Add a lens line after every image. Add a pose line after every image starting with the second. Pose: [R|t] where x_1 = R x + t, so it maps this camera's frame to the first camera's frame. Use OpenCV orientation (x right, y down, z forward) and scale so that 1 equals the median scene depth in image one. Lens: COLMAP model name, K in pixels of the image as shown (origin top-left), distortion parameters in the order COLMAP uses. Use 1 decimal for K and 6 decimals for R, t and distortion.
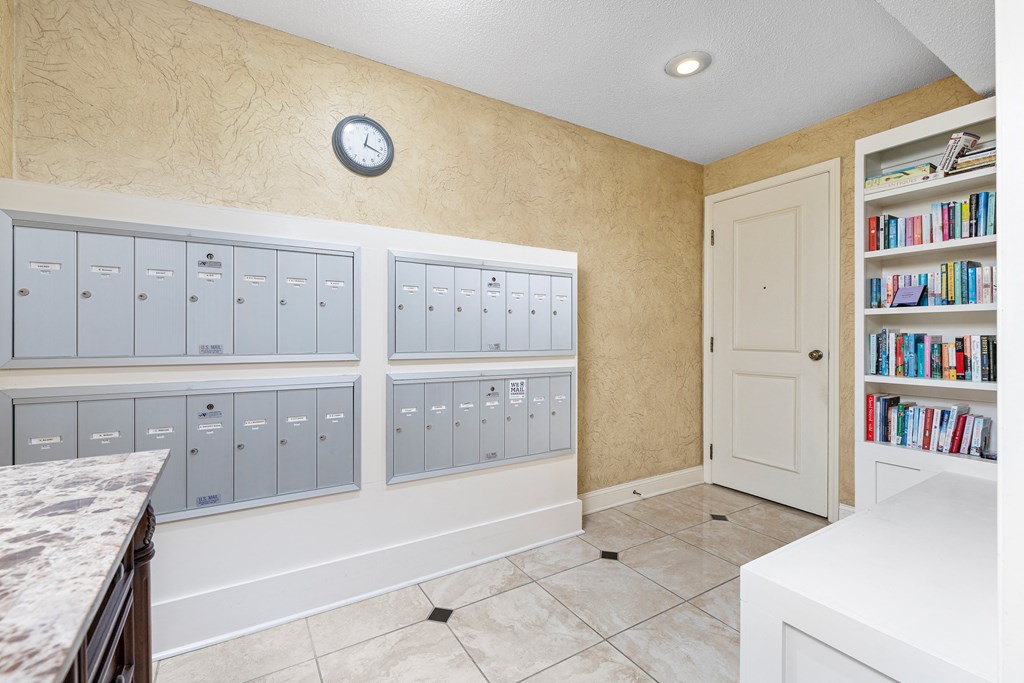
lens RADIAL K [[498.3, 0, 510.6], [0, 498.3, 333.5], [0, 0, 1]] dist [0.000748, -0.000628]
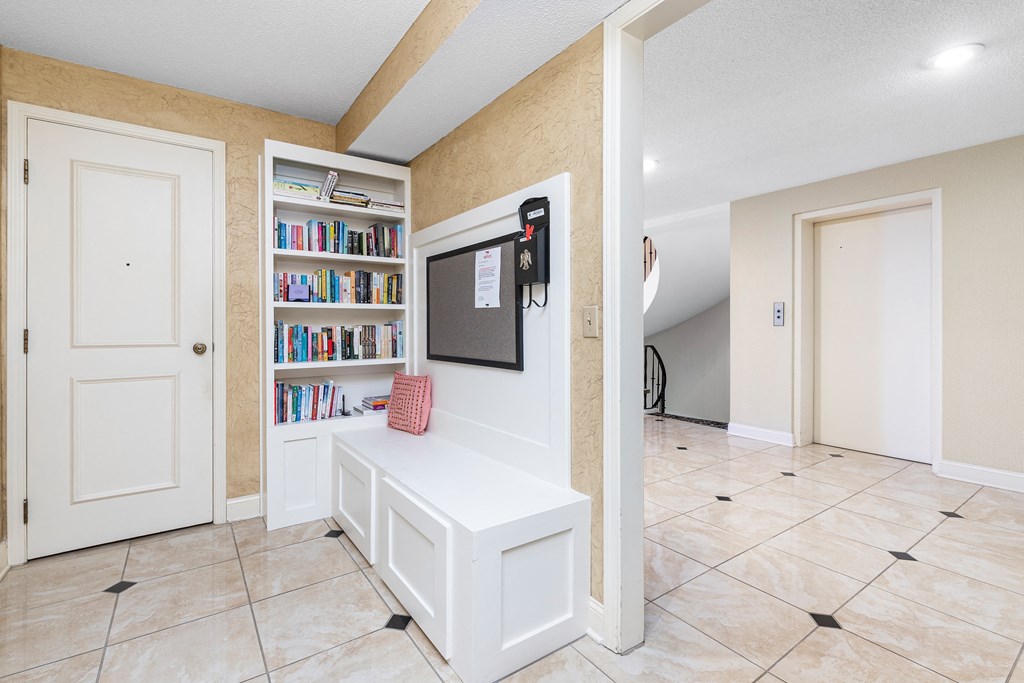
lens RADIAL K [[473.0, 0, 515.7], [0, 473.0, 327.4], [0, 0, 1]] dist [0.002254, 0.000173]
pose [[-0.120179, 0.002925, 0.992748, -0.371064], [0.000191, 0.999996, -0.002923, 0.009847], [-0.992752, -0.000161, -0.120179, 0.638142]]
